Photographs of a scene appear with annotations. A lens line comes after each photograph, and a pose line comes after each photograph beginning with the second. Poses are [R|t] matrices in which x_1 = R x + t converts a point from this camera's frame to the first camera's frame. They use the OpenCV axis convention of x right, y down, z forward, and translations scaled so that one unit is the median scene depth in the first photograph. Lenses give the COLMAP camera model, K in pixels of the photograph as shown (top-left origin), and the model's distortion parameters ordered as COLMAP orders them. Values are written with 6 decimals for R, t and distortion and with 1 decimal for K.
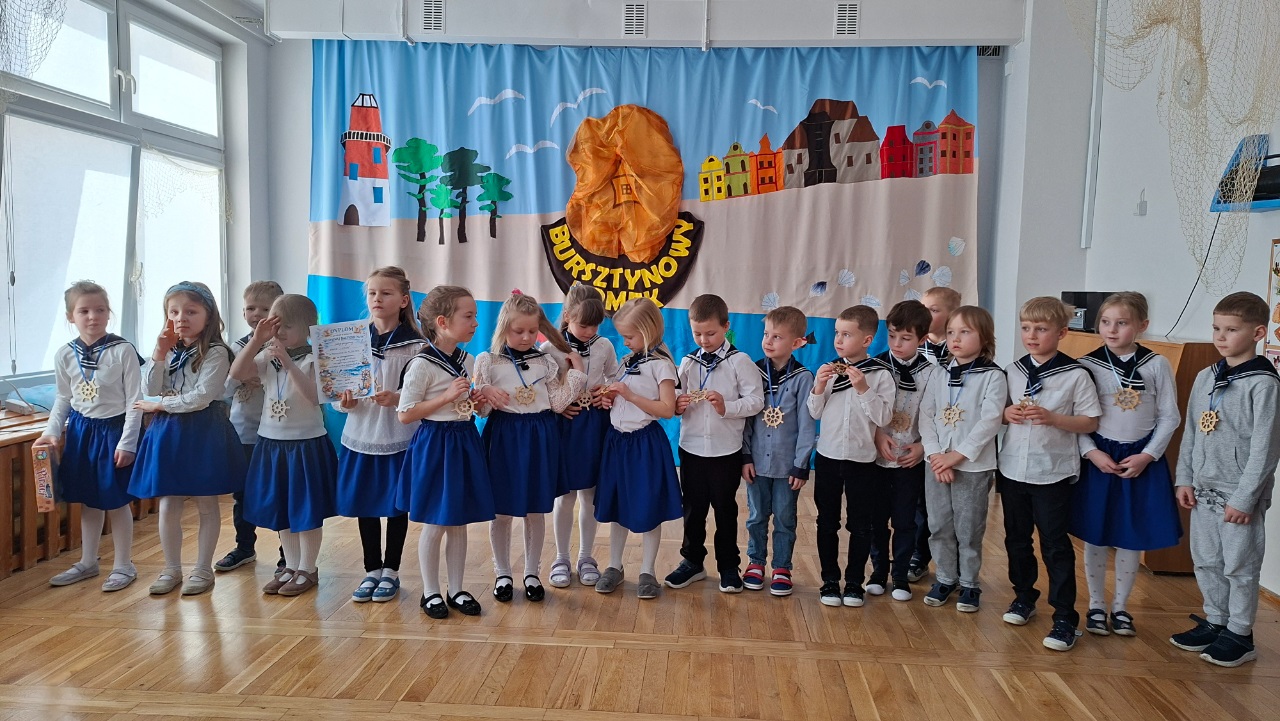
lens RADIAL K [[929.3, 0, 647.0], [0, 929.3, 362.1], [0, 0, 1]] dist [0.128803, -0.119256]
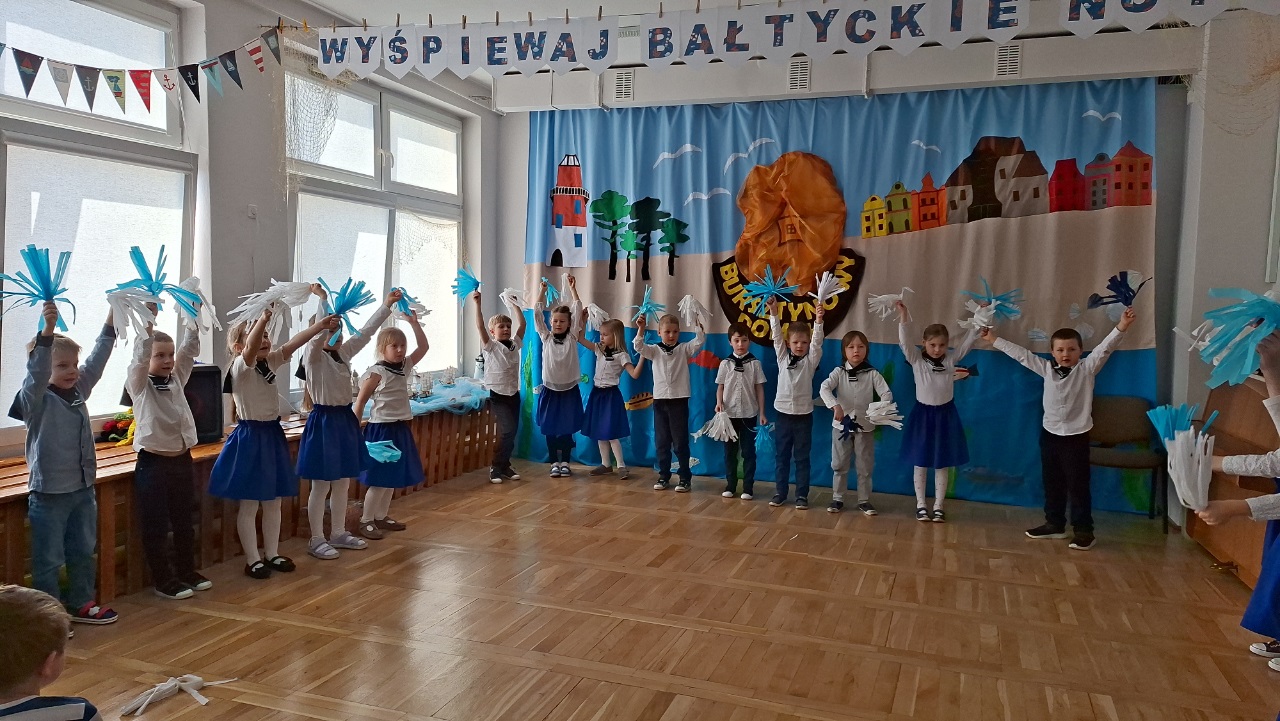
lens RADIAL K [[929.3, 0, 631.3], [0, 929.3, 369.5], [0, 0, 1]] dist [0.128803, -0.119256]
pose [[0.960832, 0.019191, -0.276466, 0.104172], [-0.022924, 0.999684, -0.010277, -0.007312], [0.276182, 0.016212, 0.960969, -0.091863]]
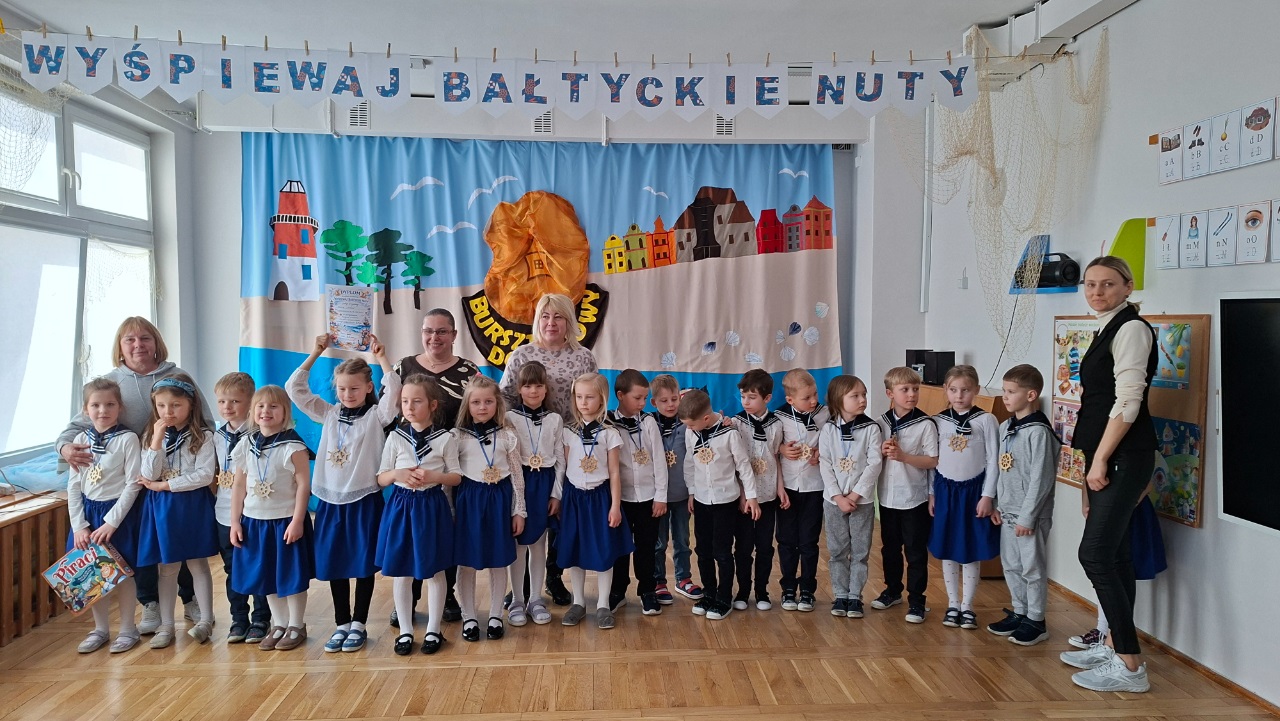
lens RADIAL K [[929.3, 0, 648.8], [0, 929.3, 371.2], [0, 0, 1]] dist [0.128803, -0.119256]
pose [[0.991554, -0.029606, 0.126268, -0.036861], [0.032932, 0.999161, -0.024328, -0.024877], [-0.125441, 0.028281, 0.991698, -0.131673]]
